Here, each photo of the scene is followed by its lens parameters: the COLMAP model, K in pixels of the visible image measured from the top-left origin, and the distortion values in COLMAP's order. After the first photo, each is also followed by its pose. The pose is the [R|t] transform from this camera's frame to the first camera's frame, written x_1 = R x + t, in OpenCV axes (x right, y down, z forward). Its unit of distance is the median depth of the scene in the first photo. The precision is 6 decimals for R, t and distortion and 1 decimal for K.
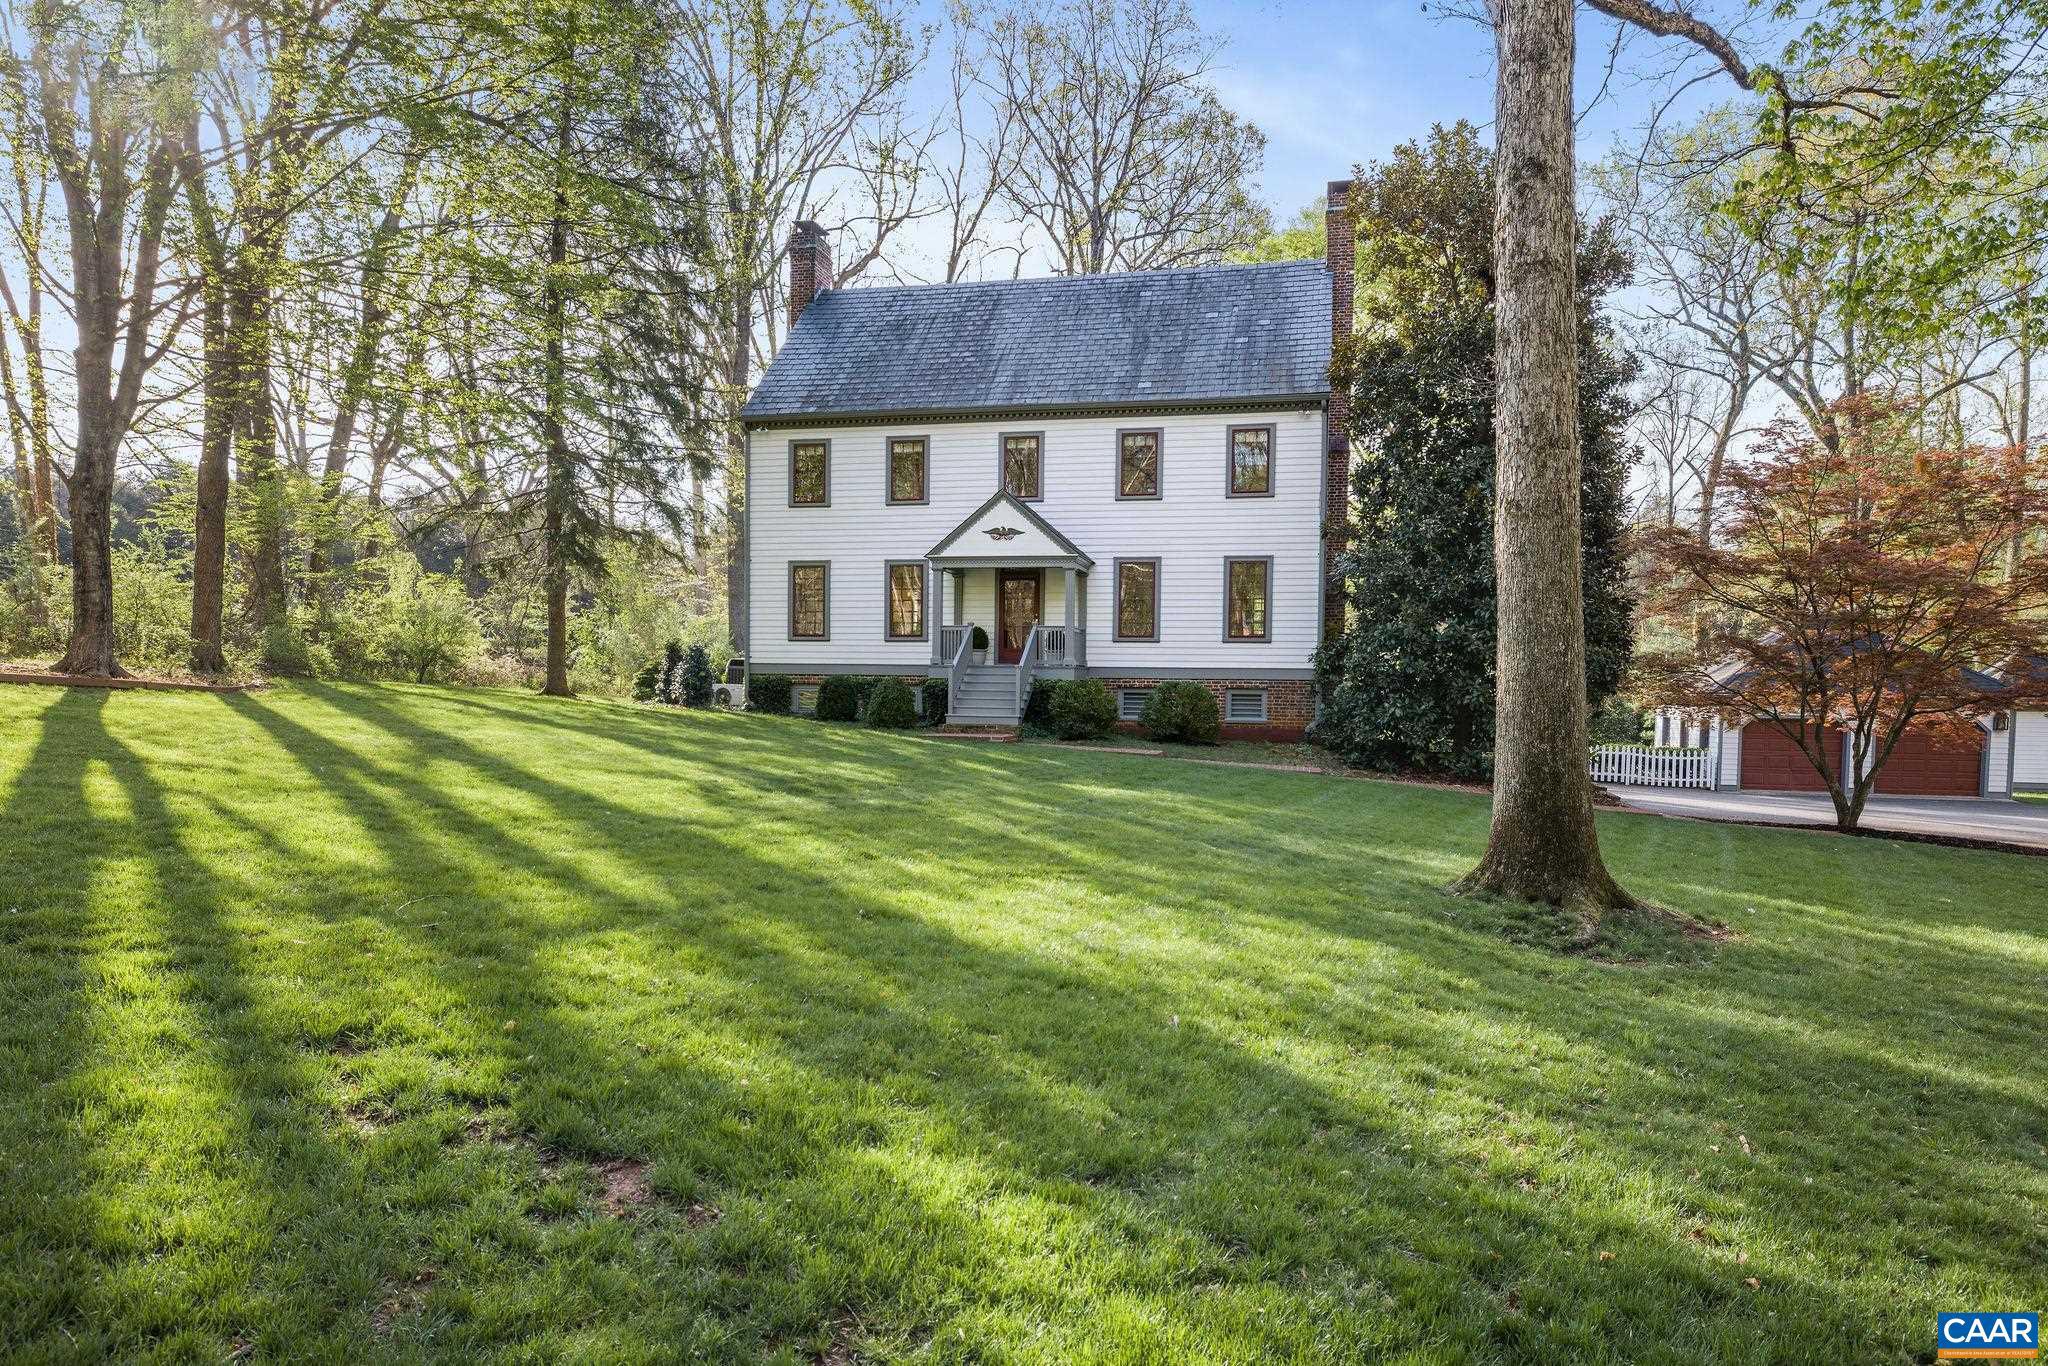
lens RADIAL K [[1304.8, 0, 1024.0], [0, 1304.8, 683.0], [0, 0, 1]] dist [-0.001435, -0.000261]
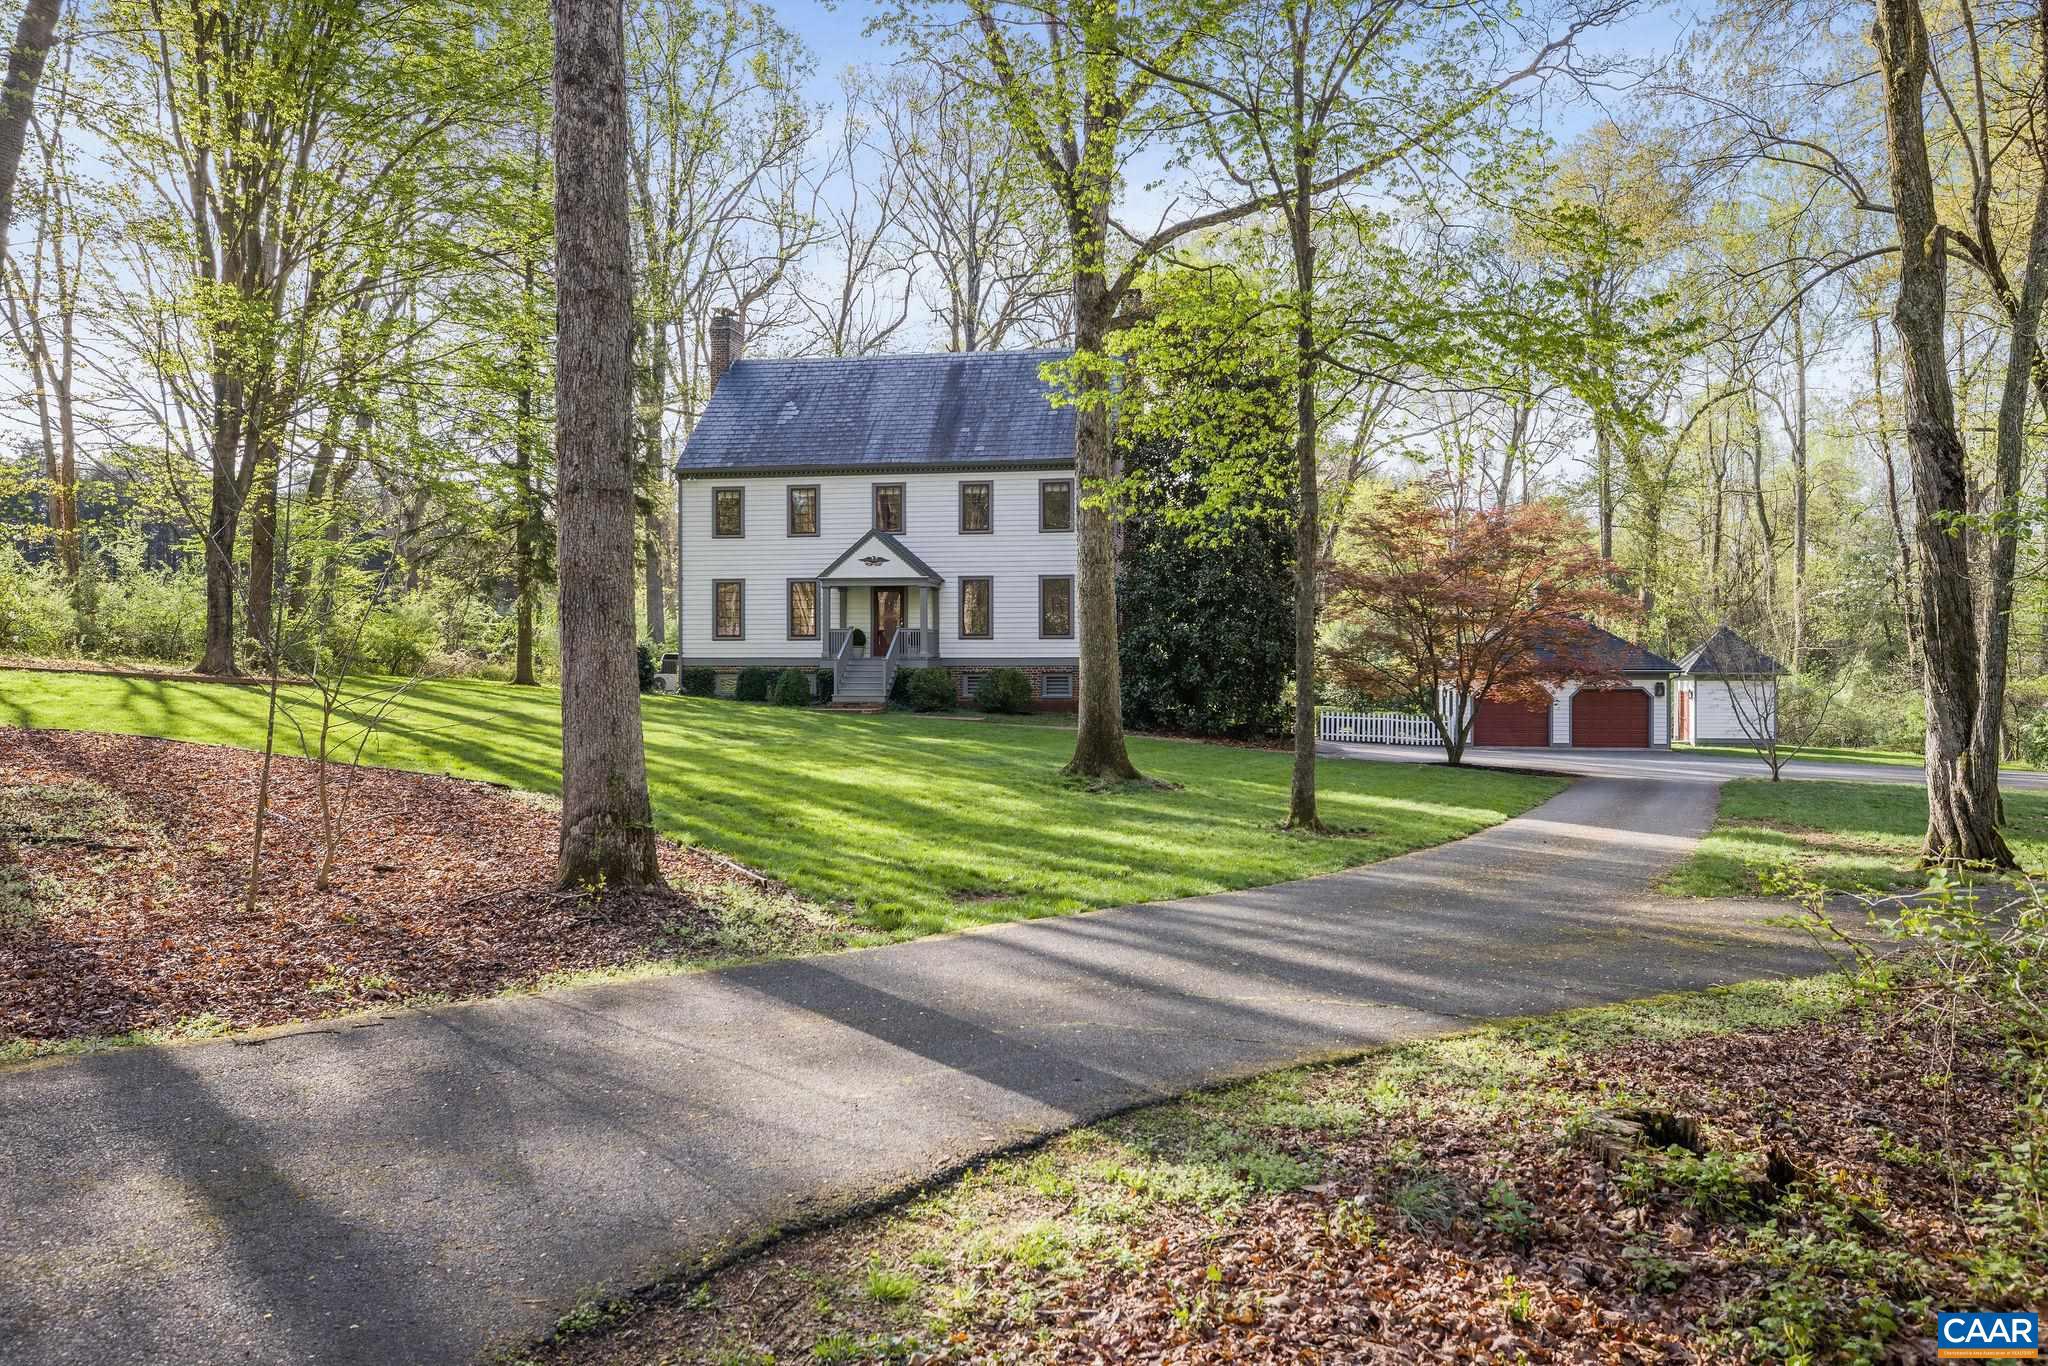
lens RADIAL K [[1501.8, 0, 1028.1], [0, 1501.8, 616.0], [0, 0, 1]] dist [0.003605, -0.000398]
pose [[0.998684, -0.011726, 0.049934, 0.062187], [0.013204, 0.999481, -0.029373, -0.008708], [-0.049564, 0.029994, 0.998320, -0.540351]]
